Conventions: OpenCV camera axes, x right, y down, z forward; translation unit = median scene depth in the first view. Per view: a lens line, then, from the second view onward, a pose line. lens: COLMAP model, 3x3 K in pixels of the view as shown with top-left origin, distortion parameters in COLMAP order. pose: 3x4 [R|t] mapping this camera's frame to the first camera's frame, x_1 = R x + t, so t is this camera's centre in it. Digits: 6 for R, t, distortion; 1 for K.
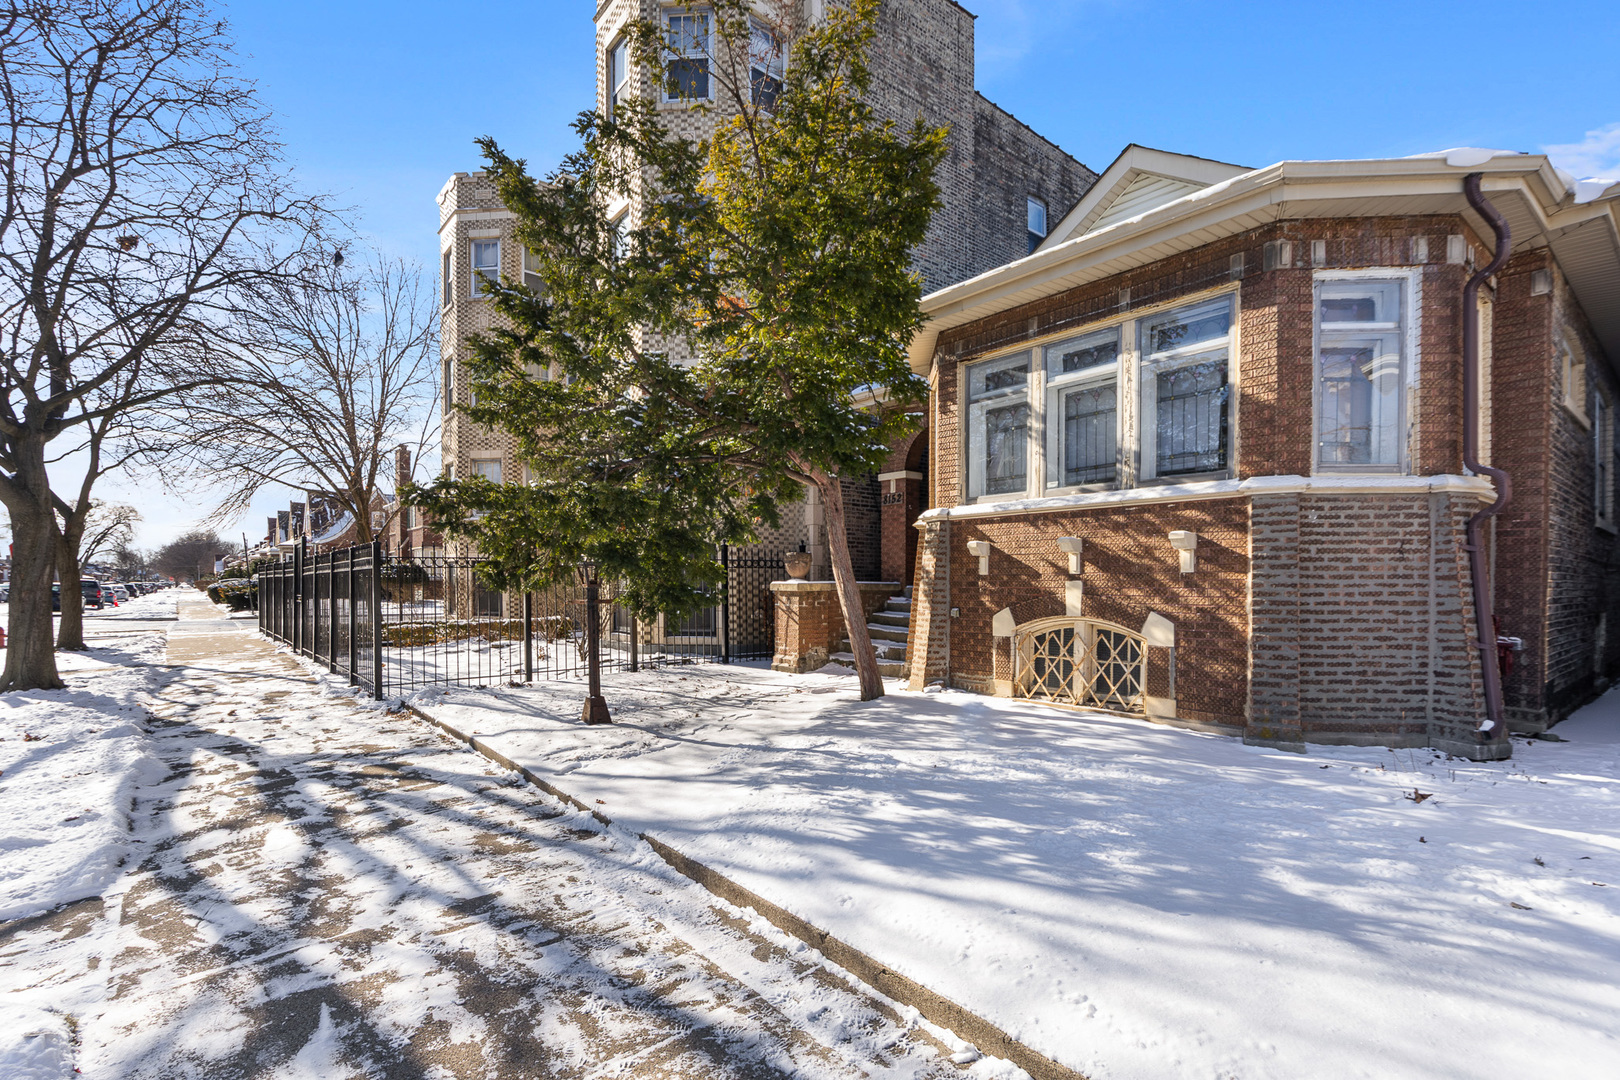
lens RADIAL K [[758.7, 0, 816.2], [0, 758.7, 577.6], [0, 0, 1]] dist [-0.010429, -0.000174]
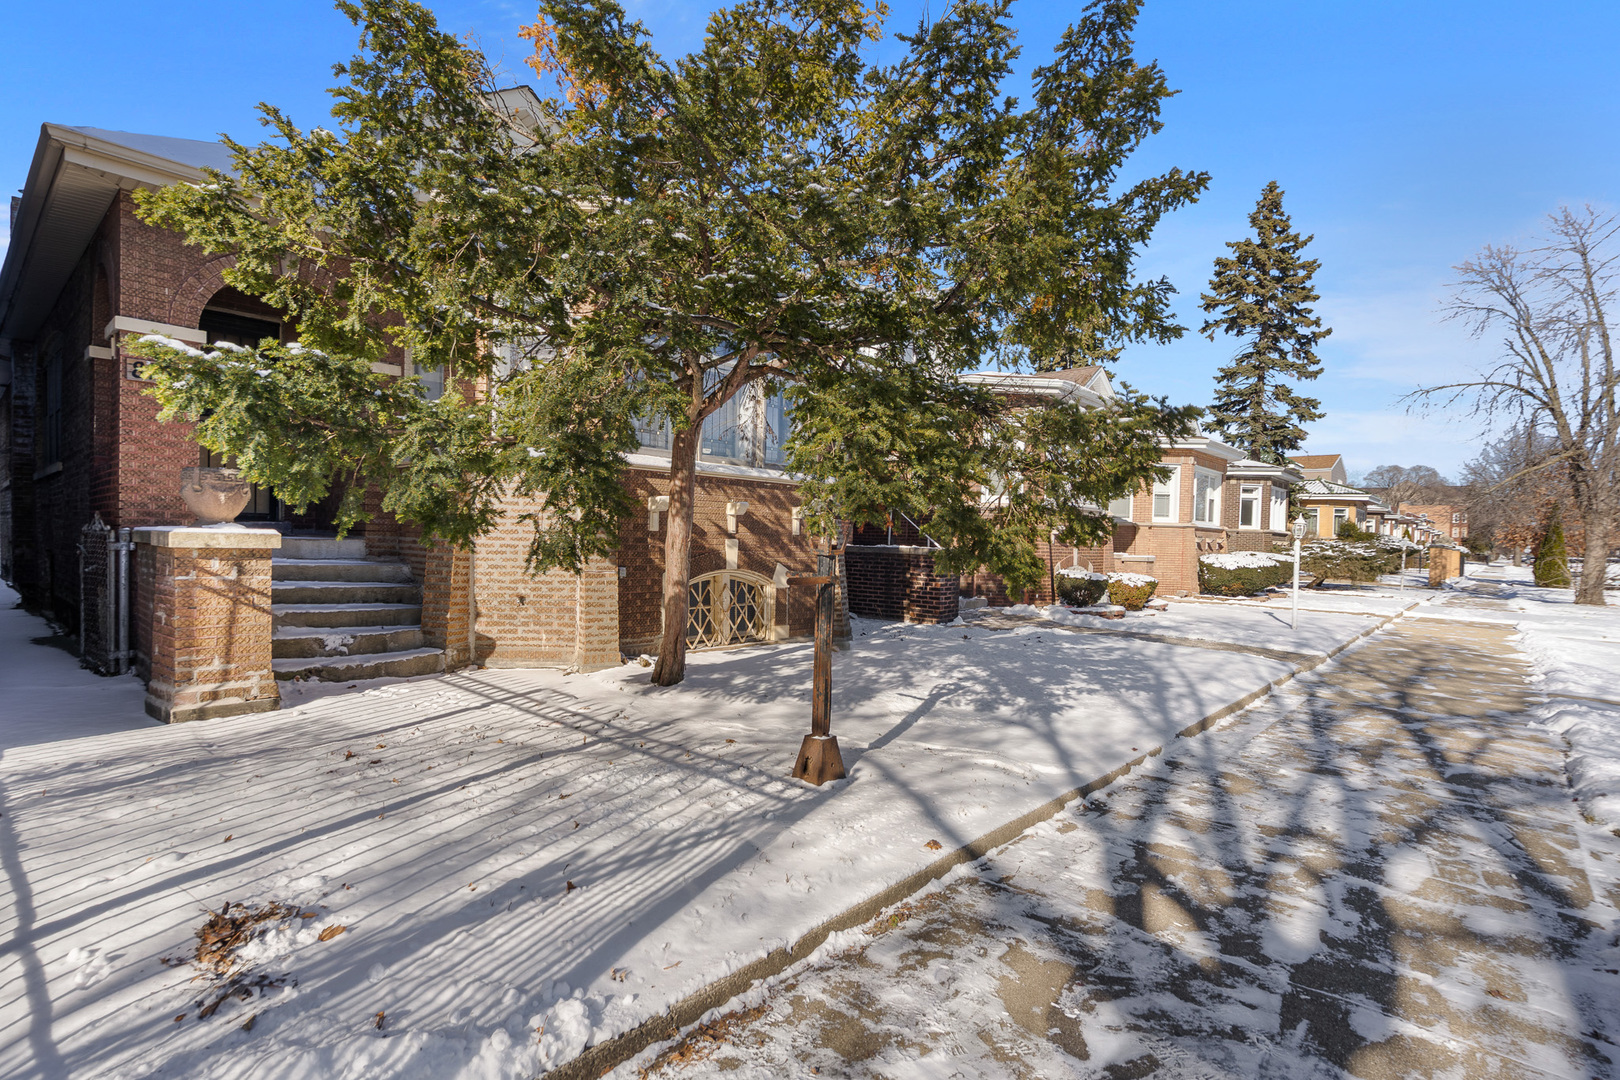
lens RADIAL K [[799.3, 0, 789.1], [0, 799.3, 541.3], [0, 0, 1]] dist [-0.002880, -0.000610]
pose [[-0.136841, -0.009166, 0.990551, -1.013931], [-0.032660, 0.999455, 0.004737, -0.001802], [-0.990054, -0.031703, -0.137066, 1.234960]]
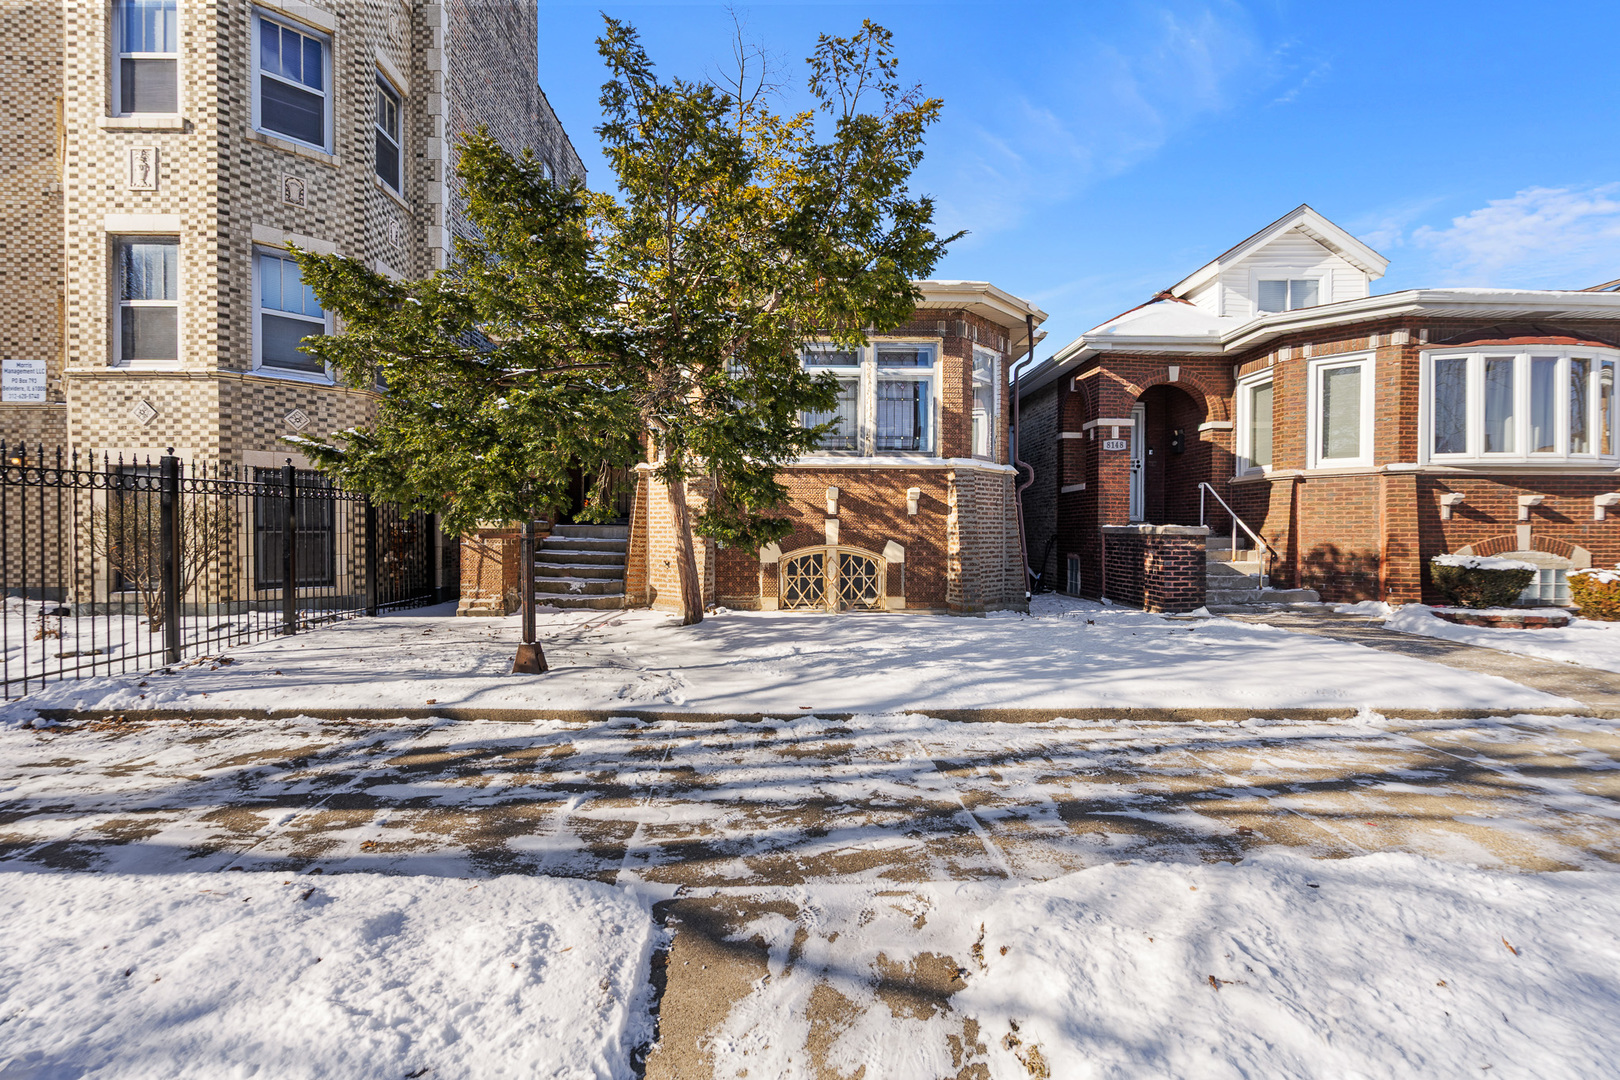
lens RADIAL K [[726.9, 0, 808.3], [0, 726.9, 522.7], [0, 0, 1]] dist [-0.008443, 0.000373]
pose [[0.619967, 0.010923, 0.784552, -0.831735], [-0.007229, 0.999940, -0.008209, 0.025222], [-0.784594, -0.000582, 0.620009, 0.241199]]
